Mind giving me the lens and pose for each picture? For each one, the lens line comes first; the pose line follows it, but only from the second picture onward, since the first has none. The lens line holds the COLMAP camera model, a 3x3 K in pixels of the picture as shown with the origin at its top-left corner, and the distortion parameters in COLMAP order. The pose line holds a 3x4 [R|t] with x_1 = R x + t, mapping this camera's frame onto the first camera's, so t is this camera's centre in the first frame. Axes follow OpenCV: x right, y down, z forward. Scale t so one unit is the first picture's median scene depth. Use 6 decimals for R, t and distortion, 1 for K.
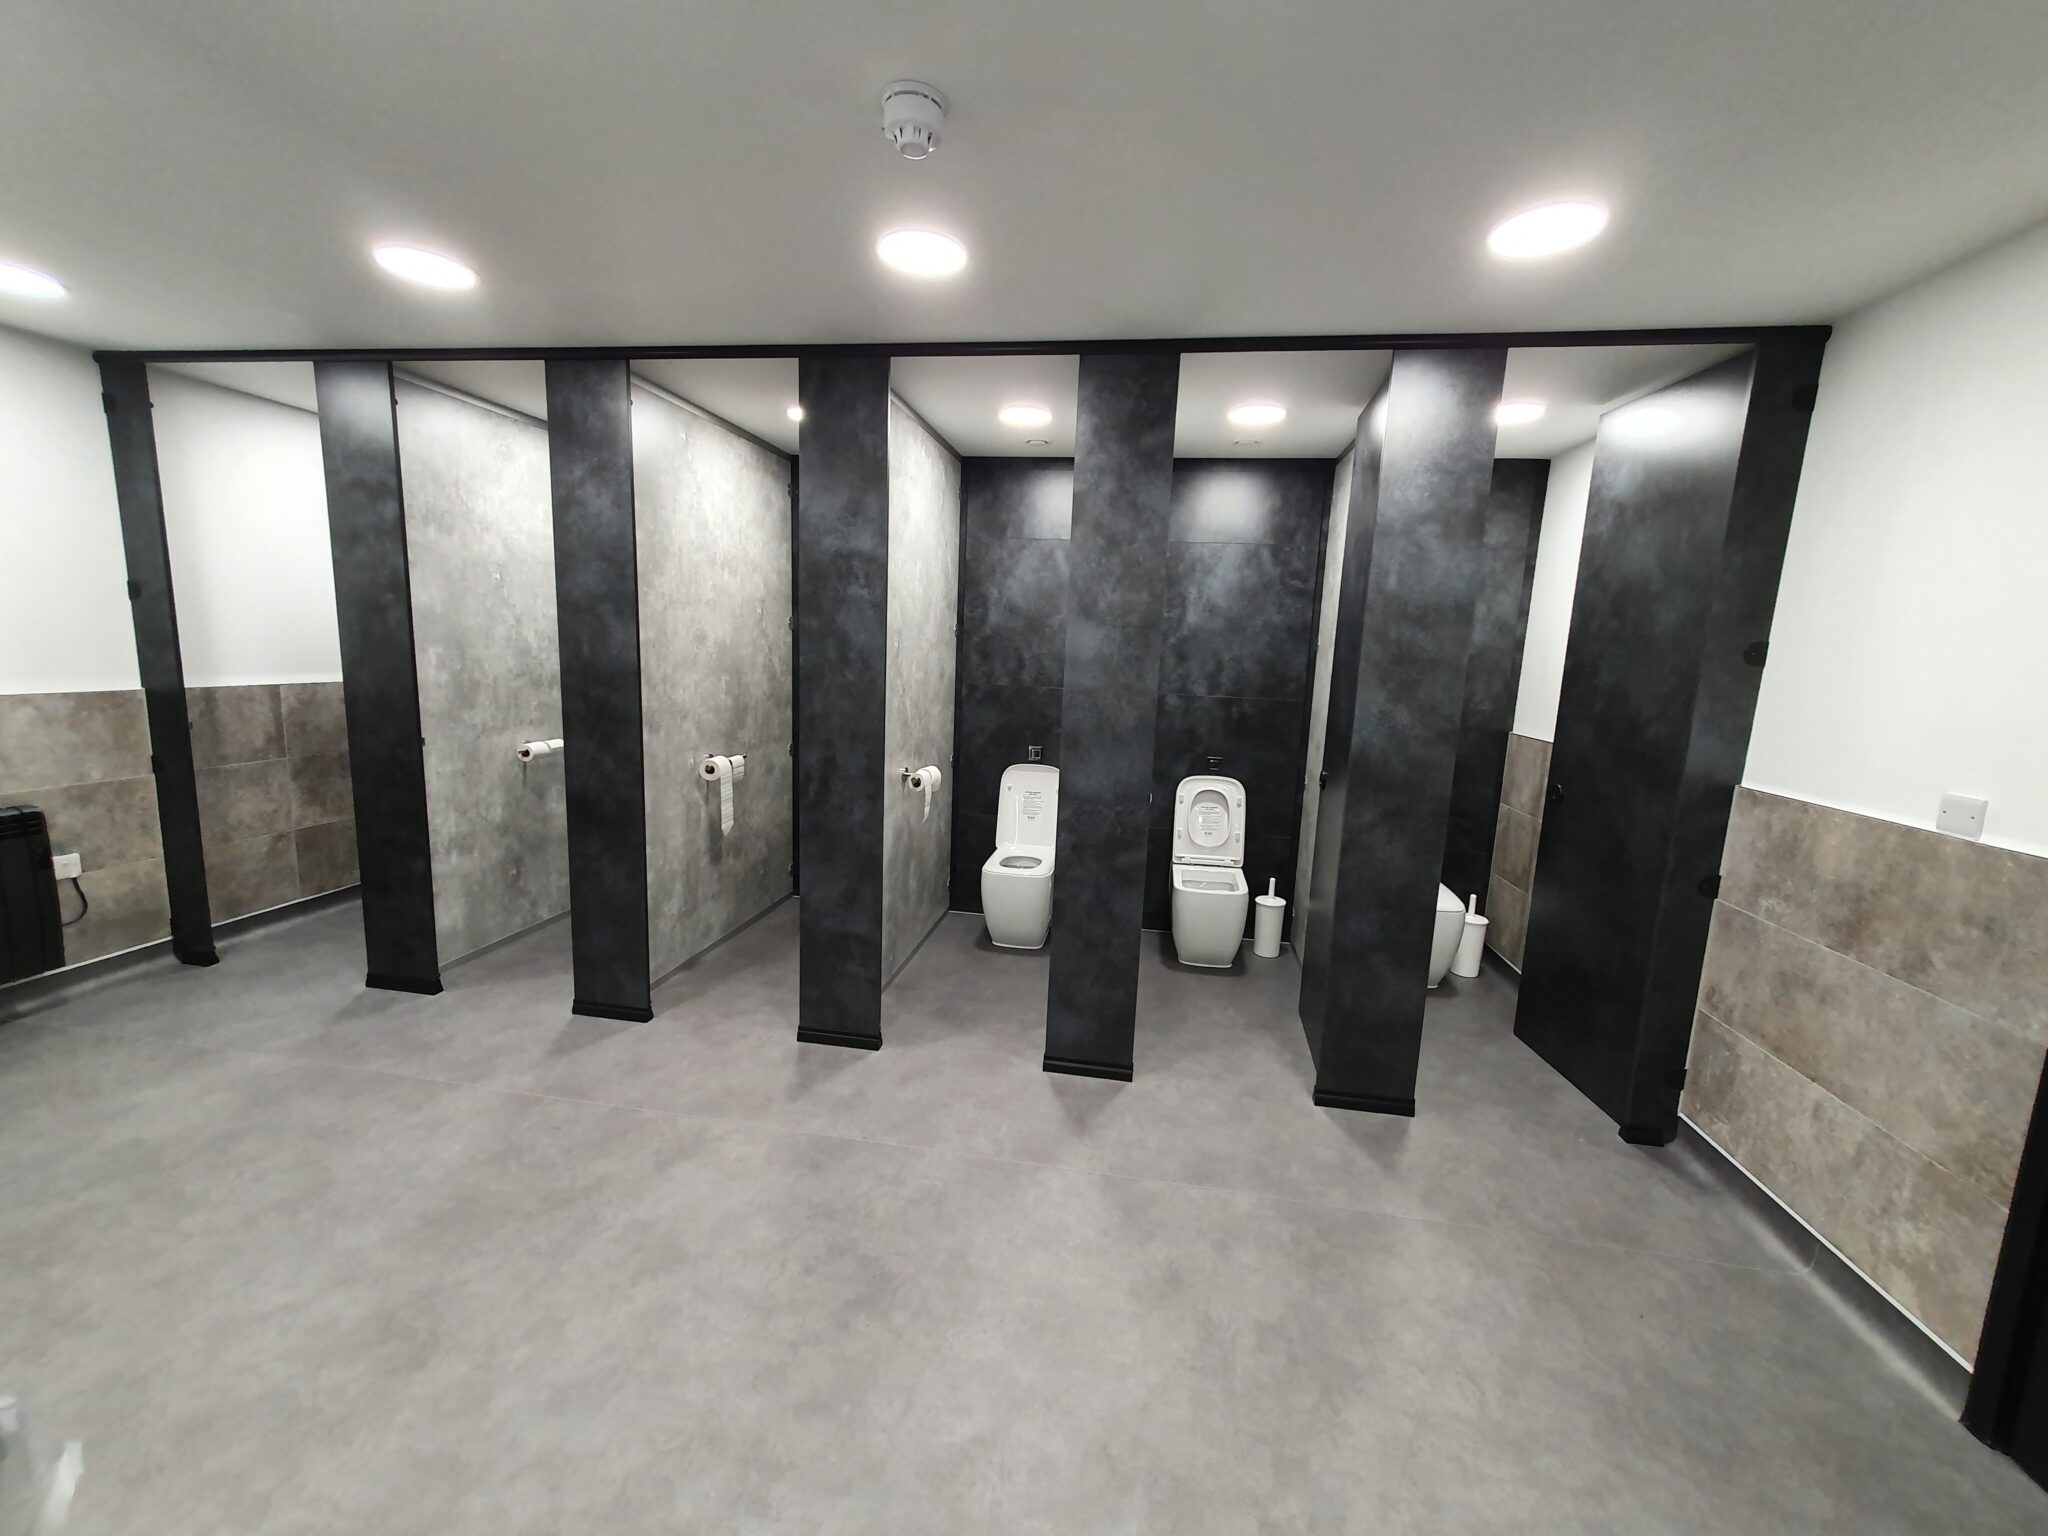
lens RADIAL K [[809.2, 0, 1040.3], [0, 809.2, 774.9], [0, 0, 1]] dist [0.005430, 0.000908]
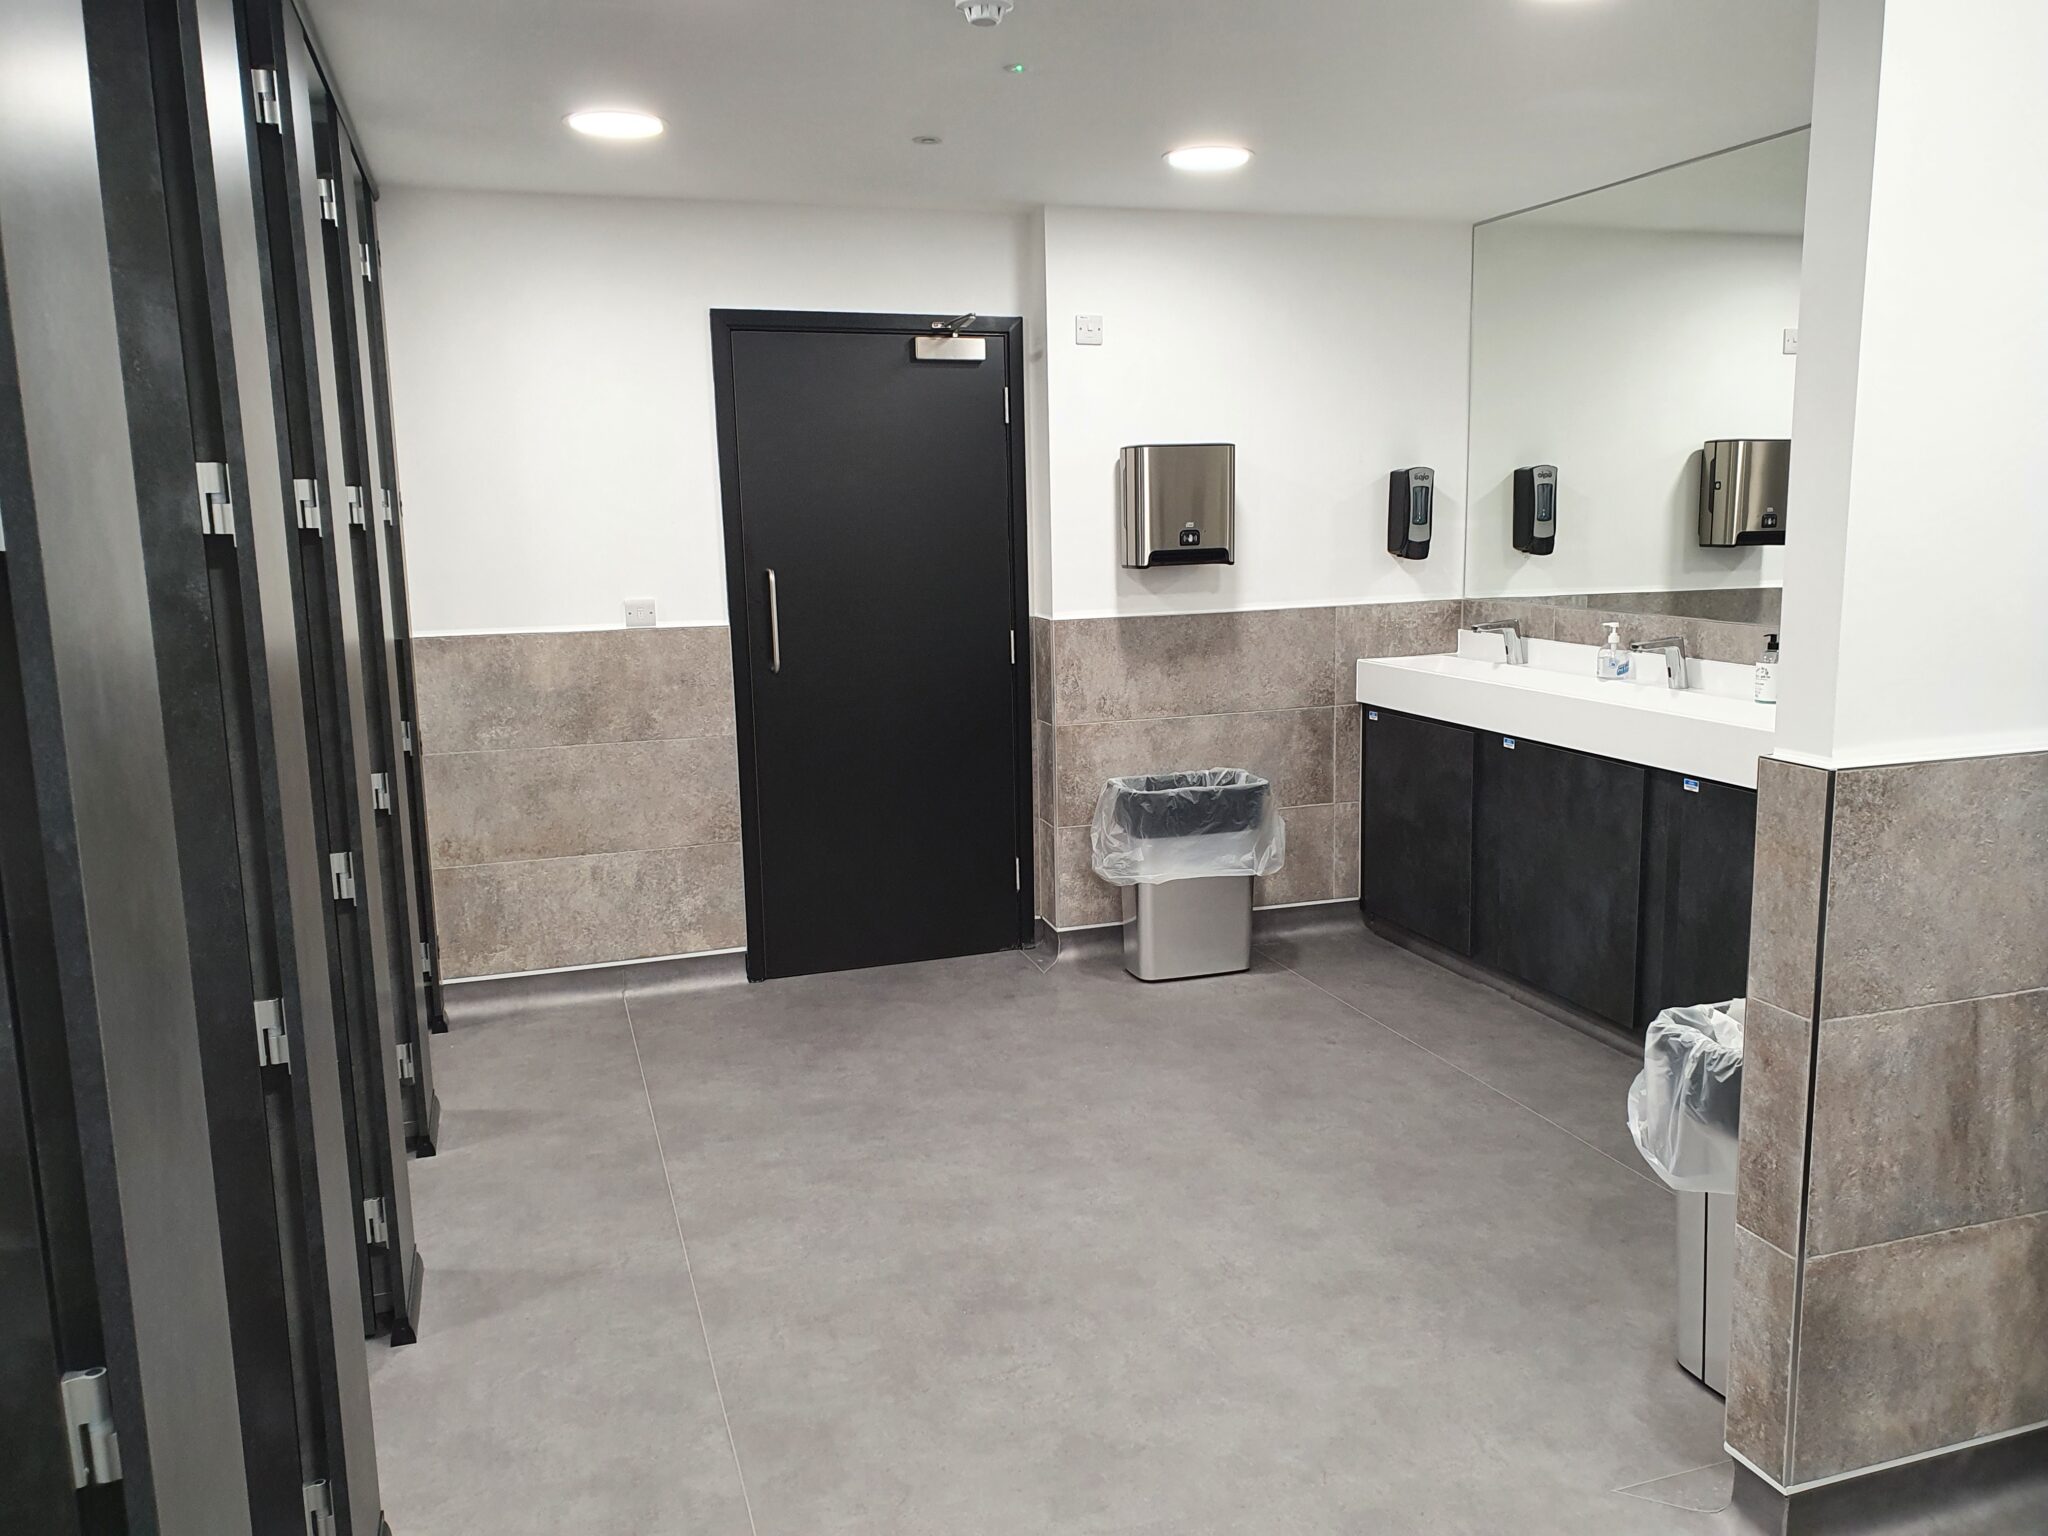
lens RADIAL K [[1637.4, 0, 1032.6], [0, 1637.4, 779.4], [0, 0, 1]] dist [0.011267, 0.001335]
pose [[-0.465374, -0.180874, 0.866436, -1.181447], [0.137767, 0.952165, 0.272767, -0.246946], [-0.874327, 0.246305, -0.418195, 1.140915]]
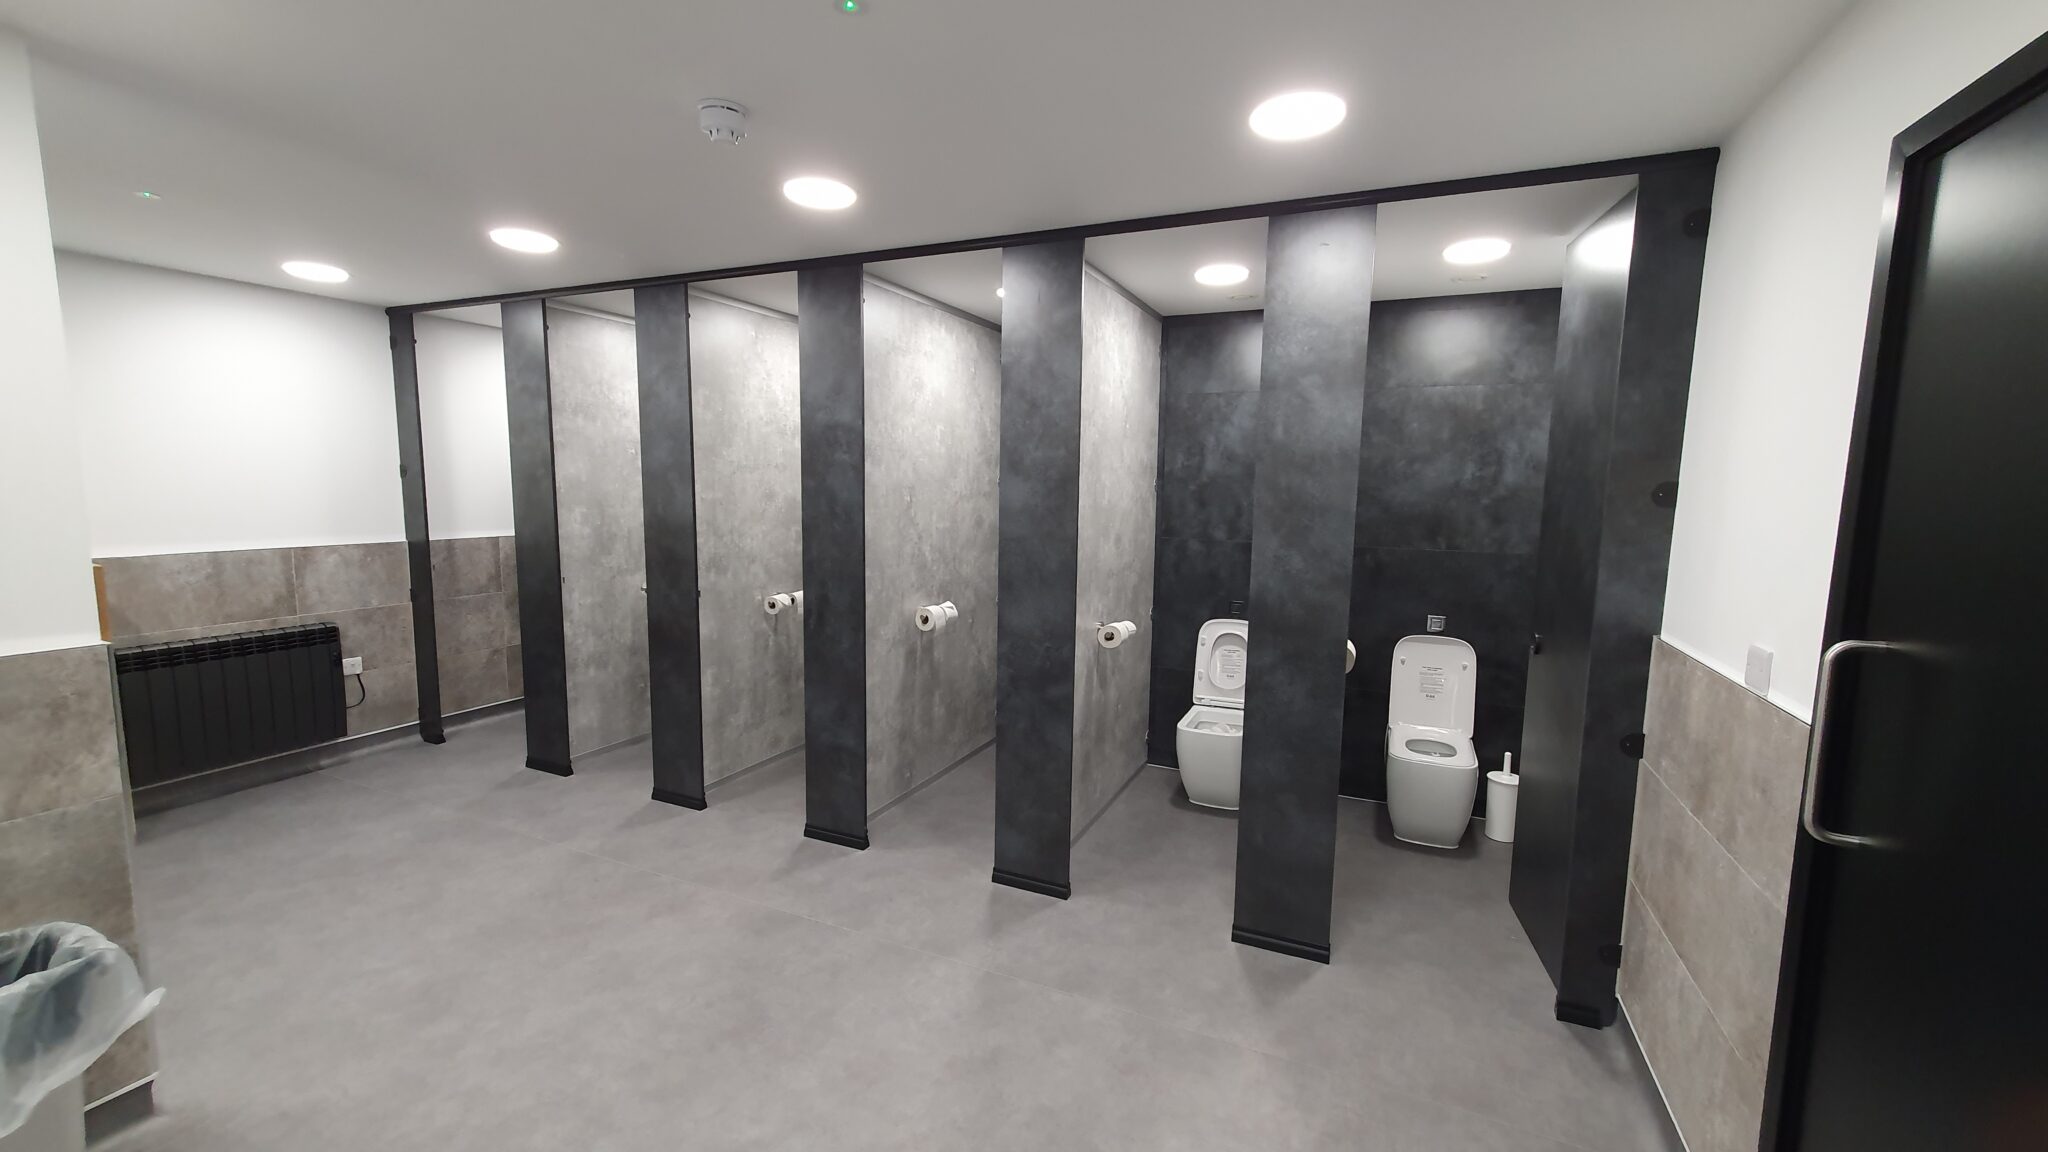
lens RADIAL K [[811.3, 0, 1031.6], [0, 811.3, 581.2], [0, 0, 1]] dist [0.009091, -0.001011]
pose [[0.964726, 0.009205, -0.263096, 0.388654], [-0.023466, 0.998417, -0.051113, 0.014015], [0.262209, 0.055484, 0.963415, -0.078992]]
